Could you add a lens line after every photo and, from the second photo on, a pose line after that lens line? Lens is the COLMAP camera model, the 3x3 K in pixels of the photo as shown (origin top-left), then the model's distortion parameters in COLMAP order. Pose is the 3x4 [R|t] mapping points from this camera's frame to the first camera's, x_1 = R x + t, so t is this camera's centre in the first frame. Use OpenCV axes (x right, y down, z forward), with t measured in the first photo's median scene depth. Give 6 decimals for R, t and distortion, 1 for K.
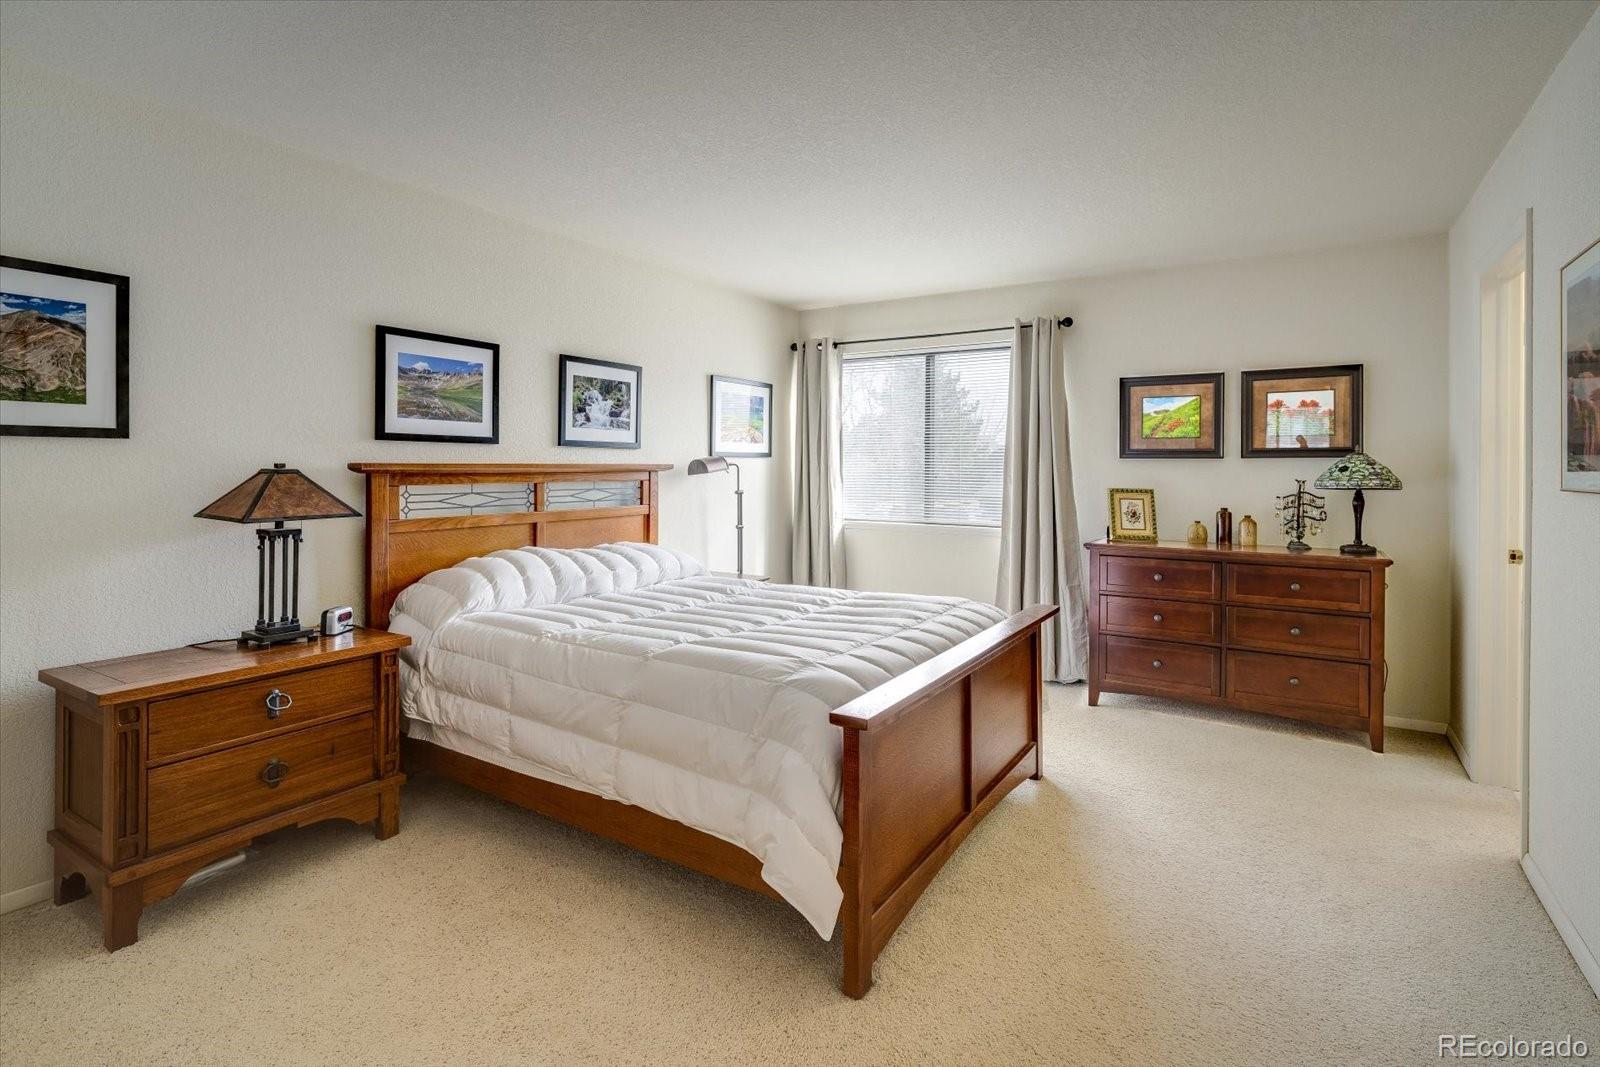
lens RADIAL K [[777.2, 0, 803.8], [0, 777.2, 460.9], [0, 0, 1]] dist [-0.001485, -0.000224]
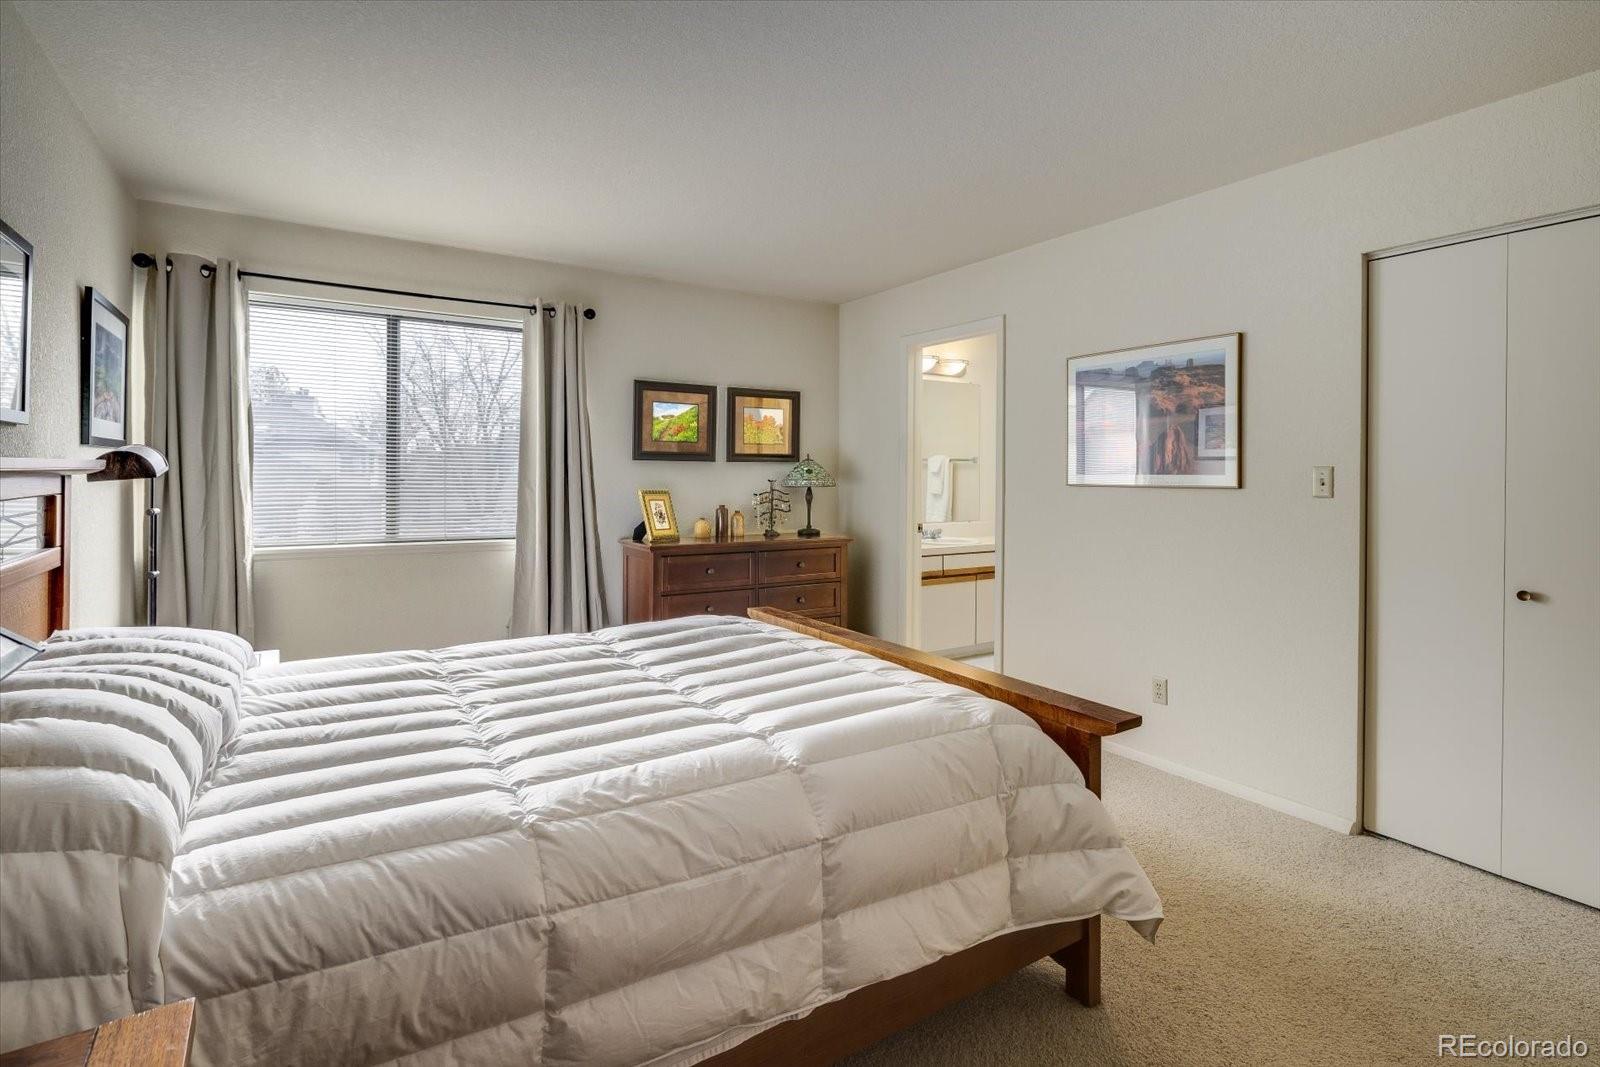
lens RADIAL K [[777.2, 0, 803.8], [0, 777.2, 460.9], [0, 0, 1]] dist [-0.001485, -0.000224]
pose [[0.423257, 0.012015, 0.905930, -0.468794], [-0.014394, 0.999875, -0.006536, 0.001532], [-0.905895, -0.010274, 0.423377, 0.431251]]
